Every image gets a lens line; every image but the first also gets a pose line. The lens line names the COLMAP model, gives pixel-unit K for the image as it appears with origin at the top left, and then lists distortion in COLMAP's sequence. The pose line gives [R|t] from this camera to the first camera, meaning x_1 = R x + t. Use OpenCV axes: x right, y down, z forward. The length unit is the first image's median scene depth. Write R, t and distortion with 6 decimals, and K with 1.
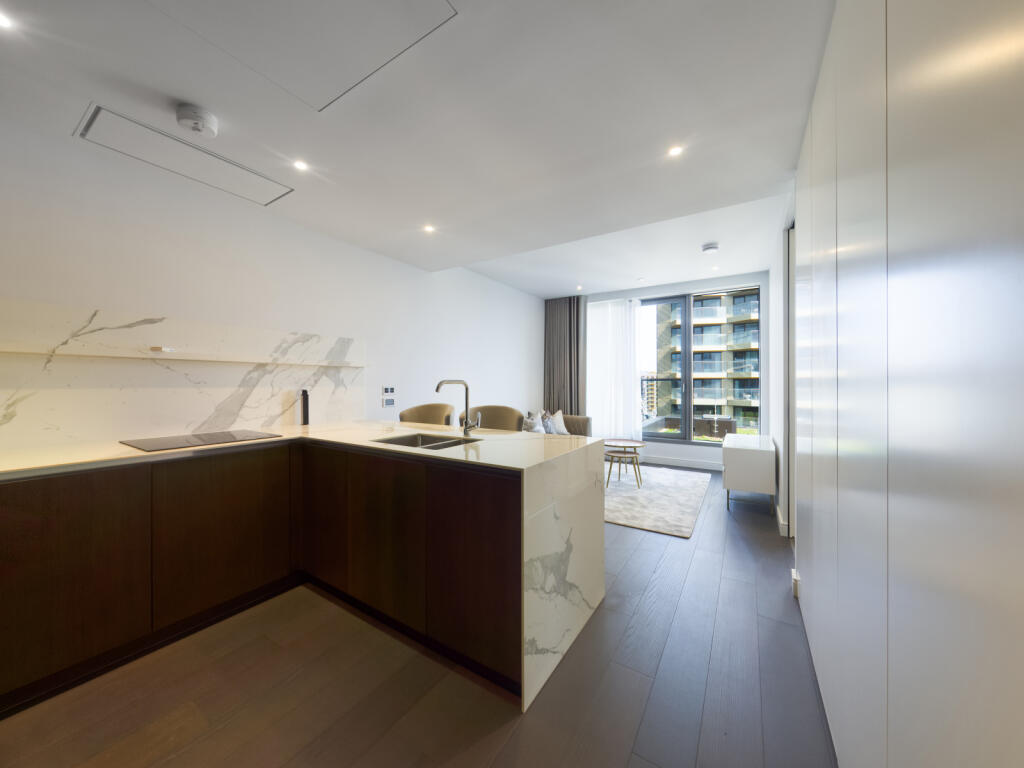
lens RADIAL K [[372.1, 0, 511.5], [0, 372.1, 384.4], [0, 0, 1]] dist [-0.001969, -0.000117]
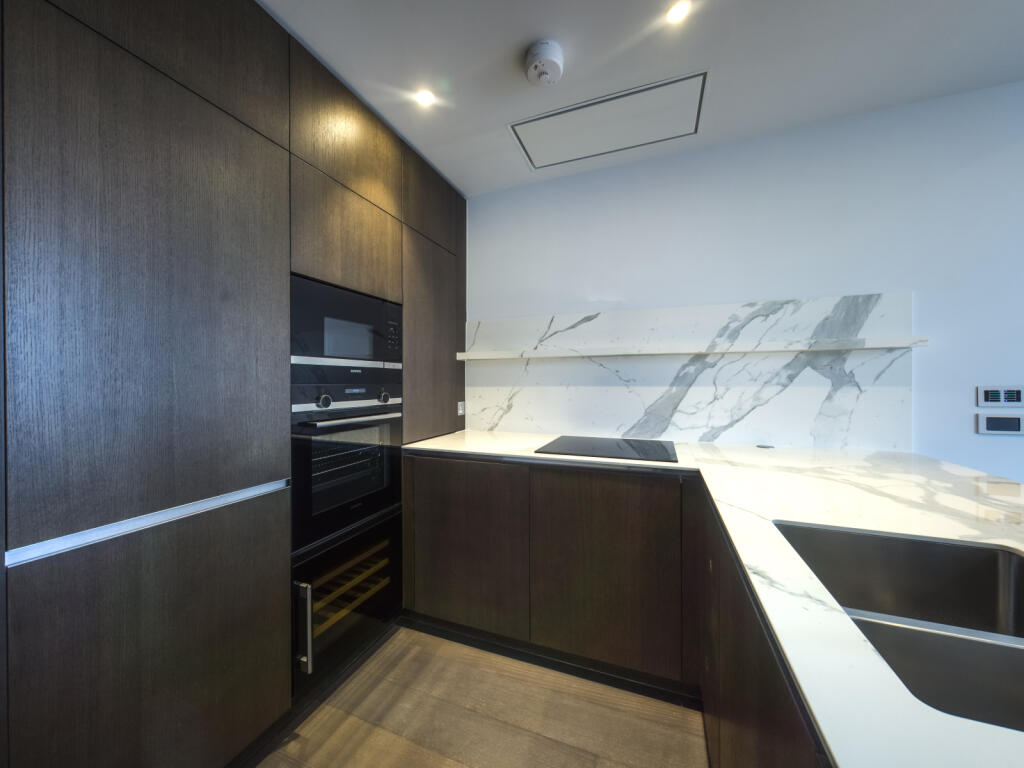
lens RADIAL K [[372.1, 0, 512.9], [0, 372.1, 380.3], [0, 0, 1]] dist [-0.001969, -0.000117]
pose [[0.198387, 0.003174, -0.980119, -0.027128], [0.003495, 0.999986, 0.003945, -0.008565], [0.980118, -0.004208, 0.198373, 0.476099]]
